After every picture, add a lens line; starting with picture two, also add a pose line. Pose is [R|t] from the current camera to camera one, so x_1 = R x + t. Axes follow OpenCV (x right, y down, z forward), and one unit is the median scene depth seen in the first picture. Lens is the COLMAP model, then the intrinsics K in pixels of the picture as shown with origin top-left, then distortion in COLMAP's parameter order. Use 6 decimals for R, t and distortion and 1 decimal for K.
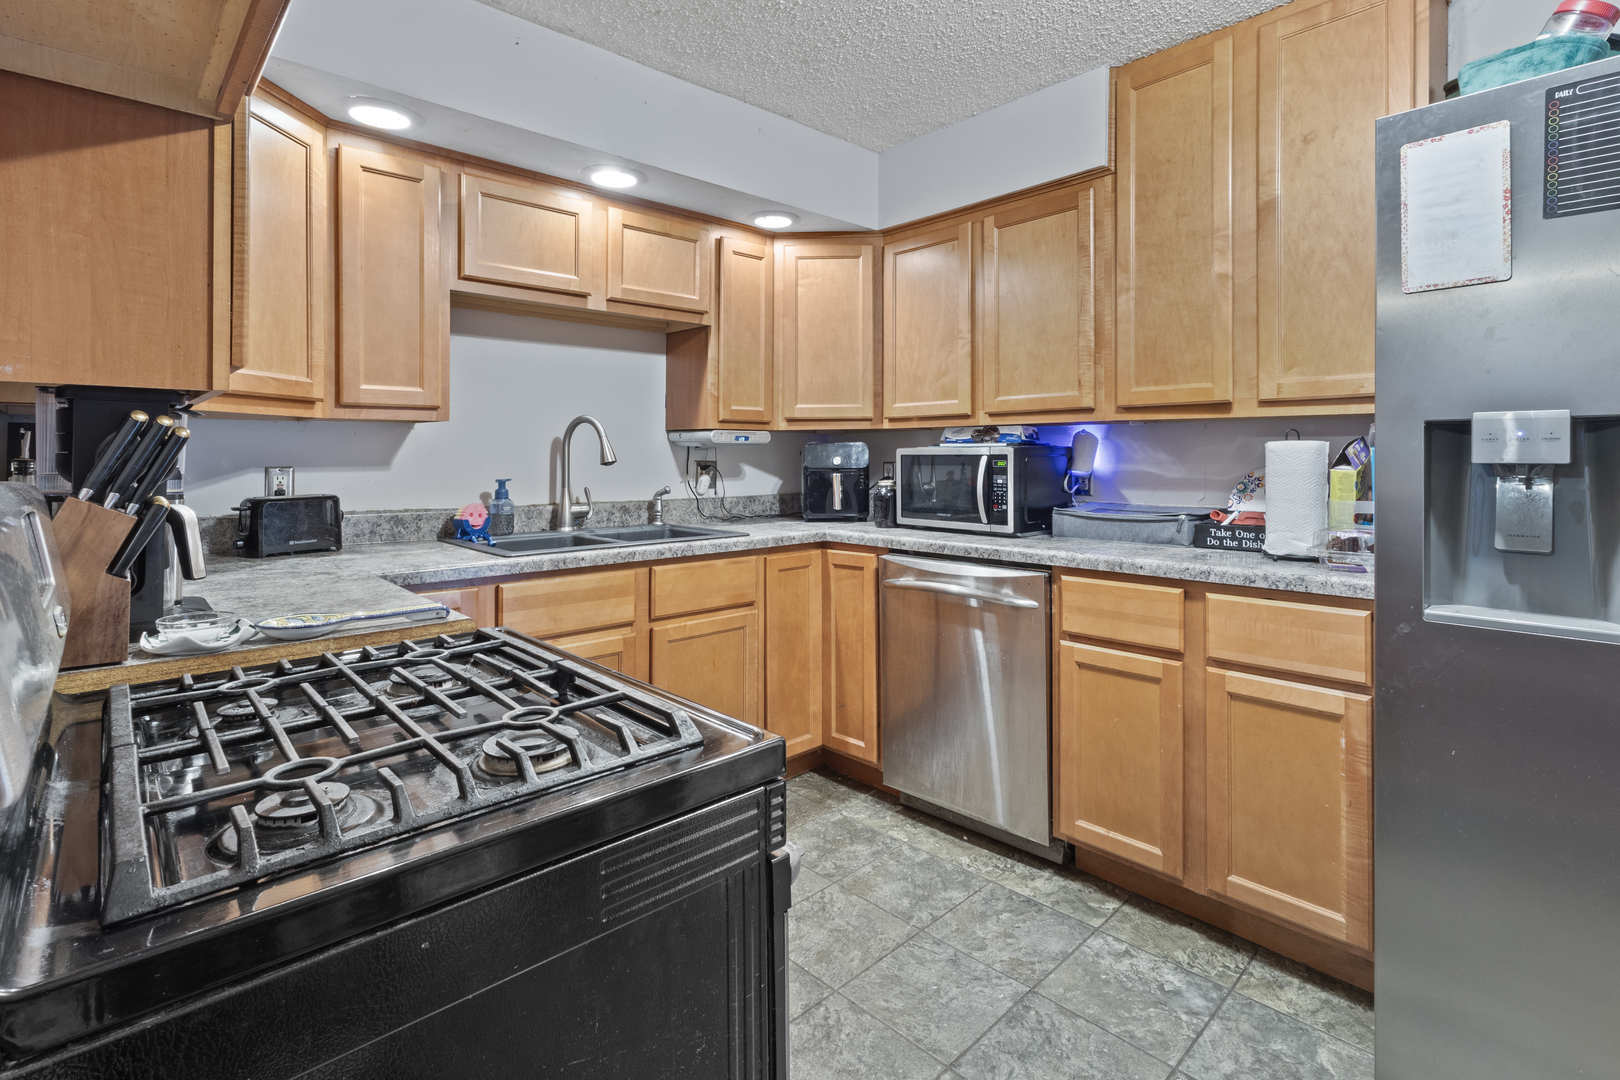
lens RADIAL K [[749.4, 0, 809.1], [0, 749.4, 441.5], [0, 0, 1]] dist [0.001600, -0.000037]
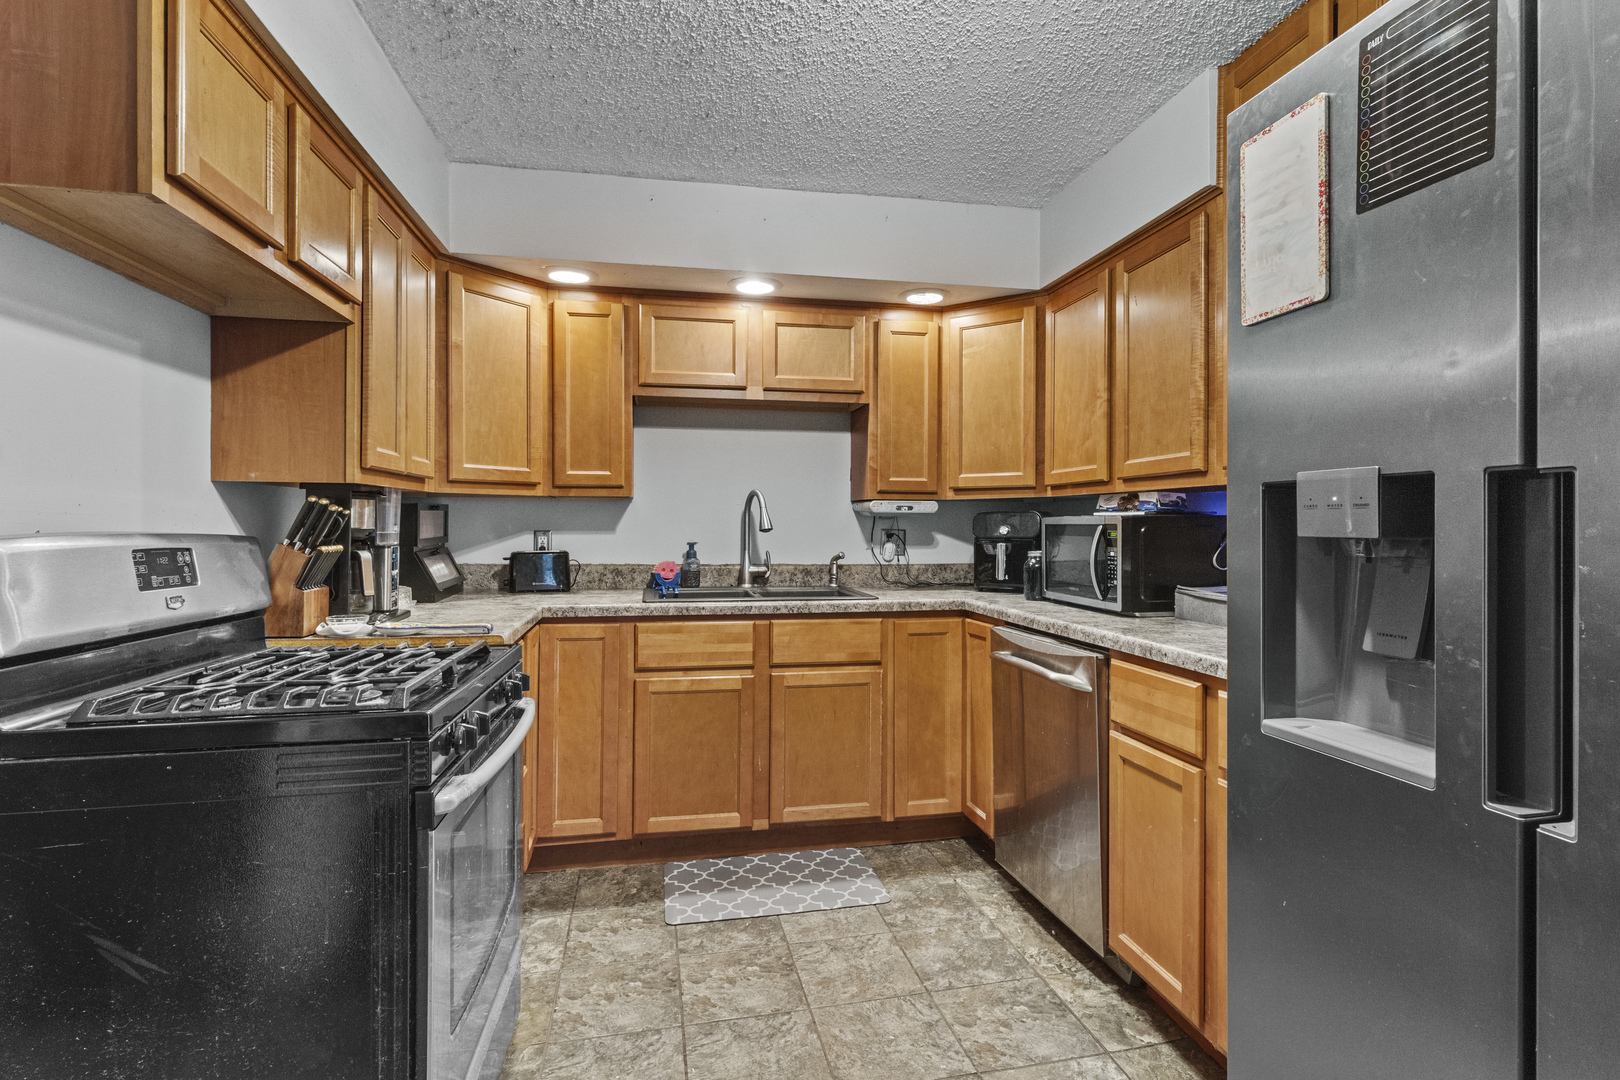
lens RADIAL K [[749.3, 0, 802.9], [0, 749.3, 510.0], [0, 0, 1]] dist [0.002851, 0.000690]
pose [[0.860626, -0.004817, -0.509215, 0.385931], [0.004298, 0.999988, -0.002196, 0.000286], [0.509220, -0.000298, 0.860637, 0.028740]]
